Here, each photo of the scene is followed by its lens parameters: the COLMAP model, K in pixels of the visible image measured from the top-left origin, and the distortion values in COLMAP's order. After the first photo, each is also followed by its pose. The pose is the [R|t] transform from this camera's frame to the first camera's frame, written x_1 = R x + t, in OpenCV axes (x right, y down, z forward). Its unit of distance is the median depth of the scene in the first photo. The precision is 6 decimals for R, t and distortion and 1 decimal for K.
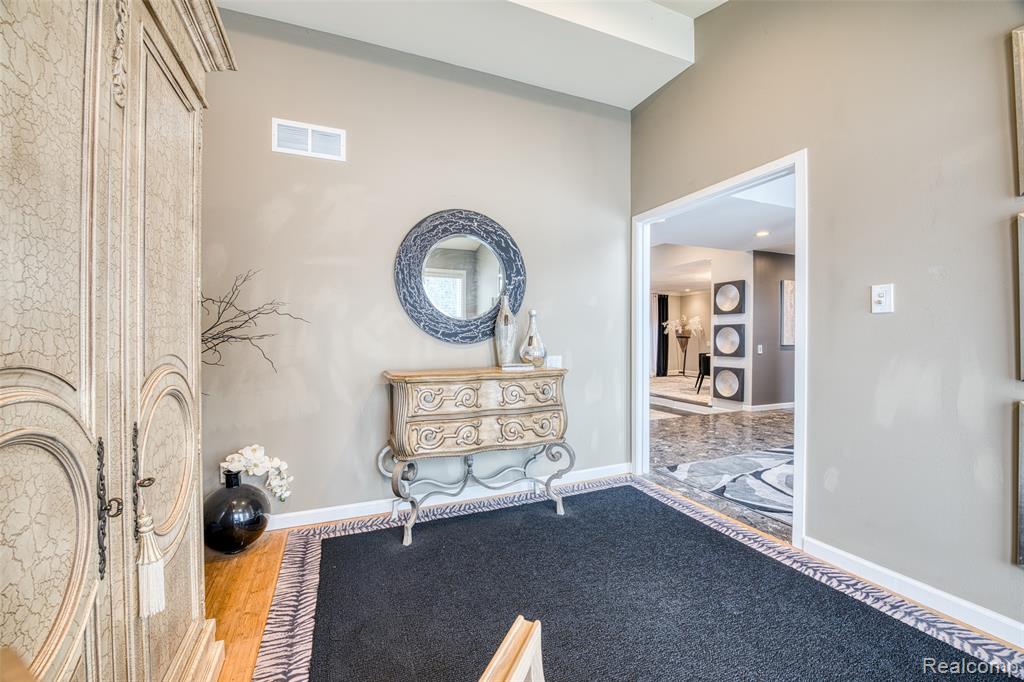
lens RADIAL K [[417.6, 0, 492.7], [0, 417.6, 343.8], [0, 0, 1]] dist [-0.000313, 0.000089]
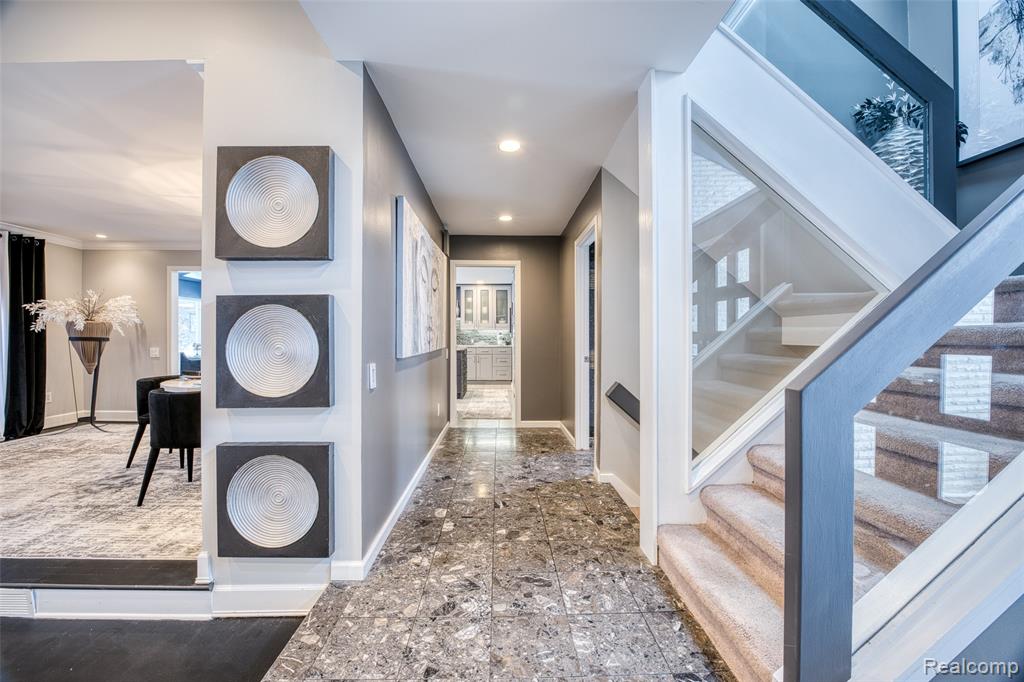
lens RADIAL K [[416.7, 0, 523.4], [0, 416.7, 336.4], [0, 0, 1]] dist [-0.021594, 0.000630]
pose [[0.328023, 0.001100, 0.944669, 0.337975], [0.017700, 0.999817, -0.007310, -0.012271], [-0.944504, 0.019119, 0.327944, 0.716583]]
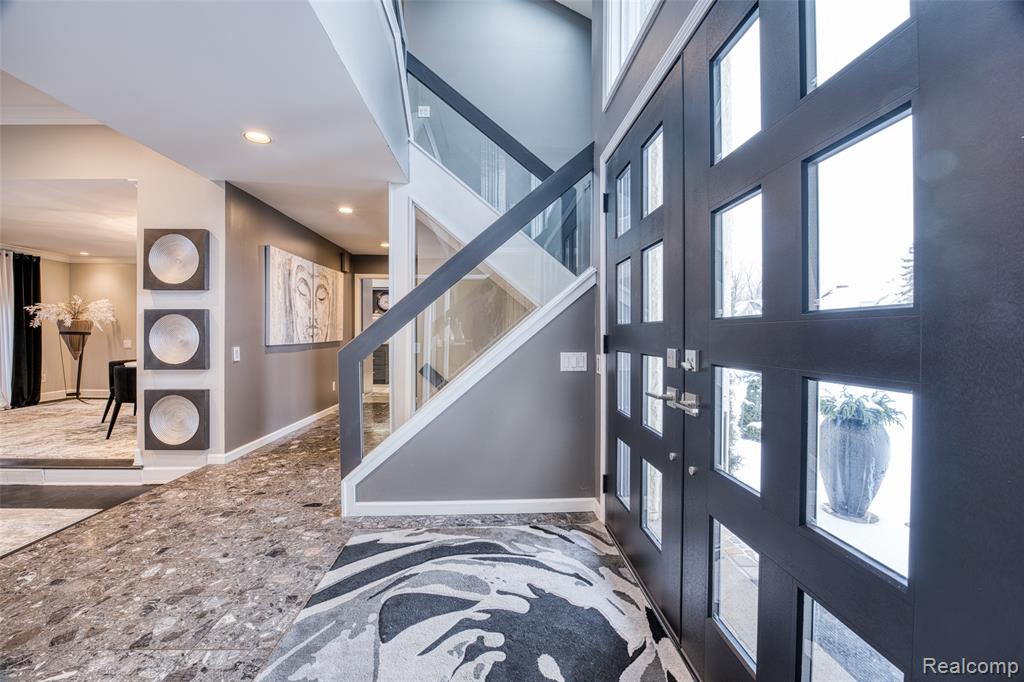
lens RADIAL K [[416.7, 0, 523.4], [0, 416.7, 336.4], [0, 0, 1]] dist [-0.021594, 0.000630]
pose [[0.312362, -0.004868, 0.949951, 0.195985], [0.013273, 0.999912, 0.000760, -0.005987], [-0.949871, 0.012371, 0.312399, 0.397080]]
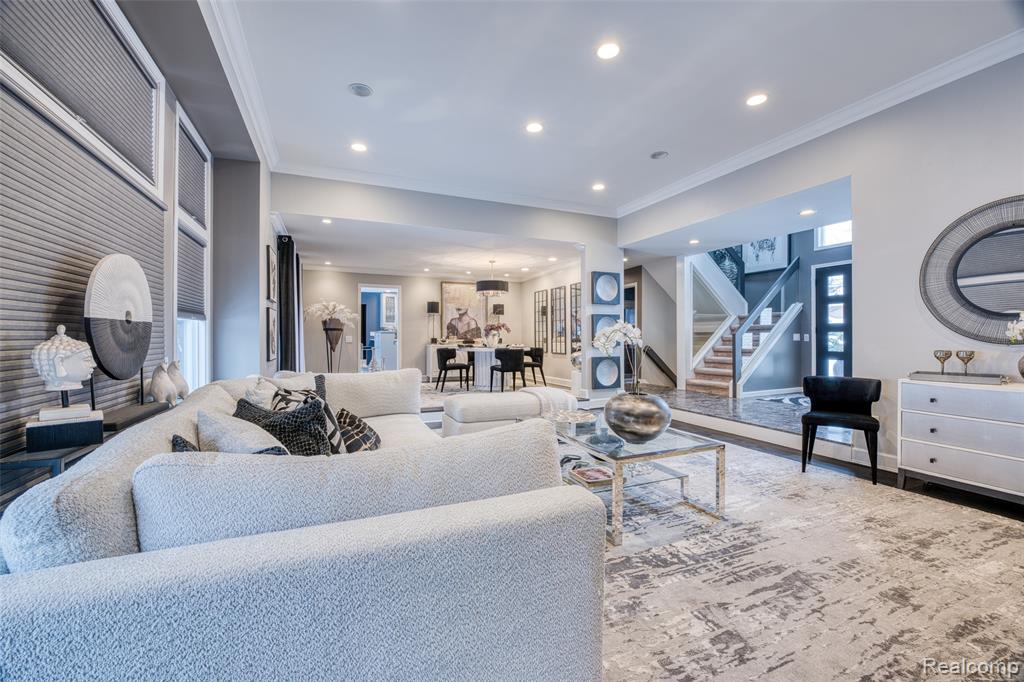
lens RADIAL K [[416.7, 0, 523.4], [0, 416.7, 336.4], [0, 0, 1]] dist [-0.021594, 0.000630]
pose [[-0.054033, 0.002188, 0.998537, -0.422578], [0.019202, 0.999815, -0.001151, 0.003851], [-0.998354, 0.019111, -0.054065, 1.211278]]
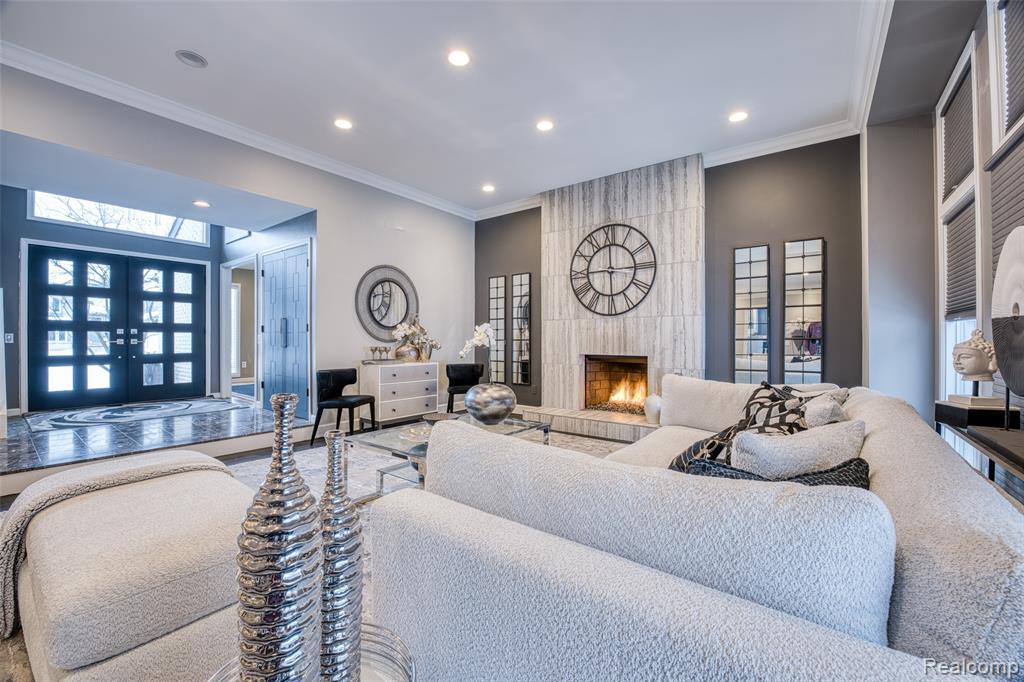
lens RADIAL K [[409.7, 0, 509.0], [0, 409.7, 338.6], [0, 0, 1]] dist [-0.022763, 0.000777]
pose [[-0.849895, -0.002386, -0.526946, 0.188891], [-0.012288, 0.999808, 0.015292, -0.001421], [0.526809, 0.019471, -0.849761, 1.500665]]
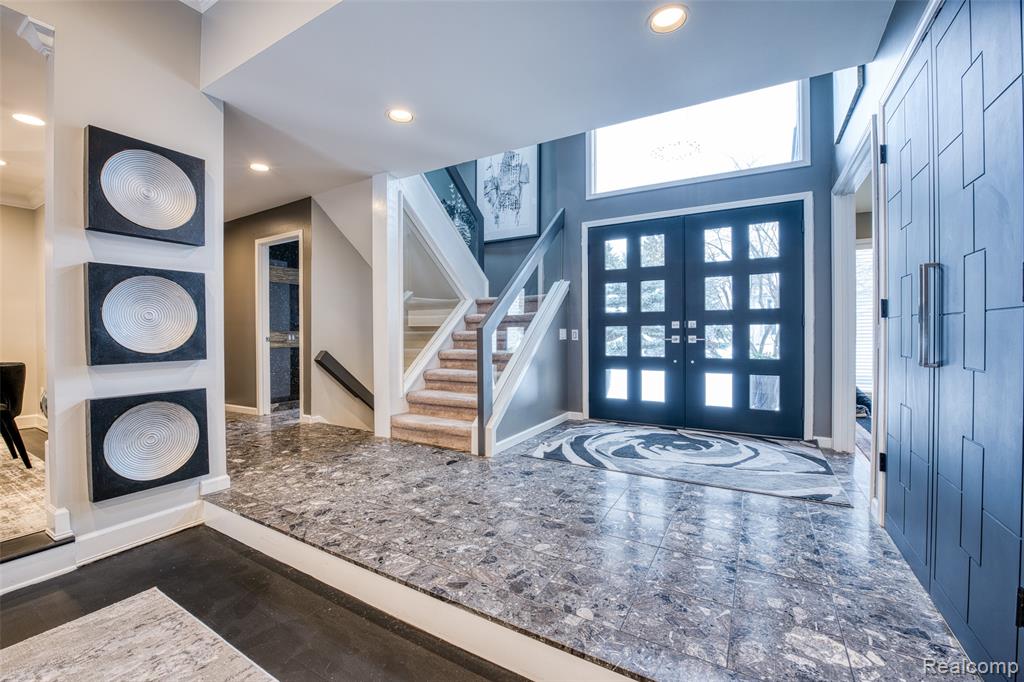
lens RADIAL K [[407.0, 0, 508.3], [0, 407.0, 339.6], [0, 0, 1]] dist [-0.022760, 0.000126]
pose [[-0.617113, -0.007987, 0.786834, 0.120915], [0.017706, 0.999554, 0.024033, 0.009232], [-0.786675, 0.028763, -0.616697, 0.936014]]
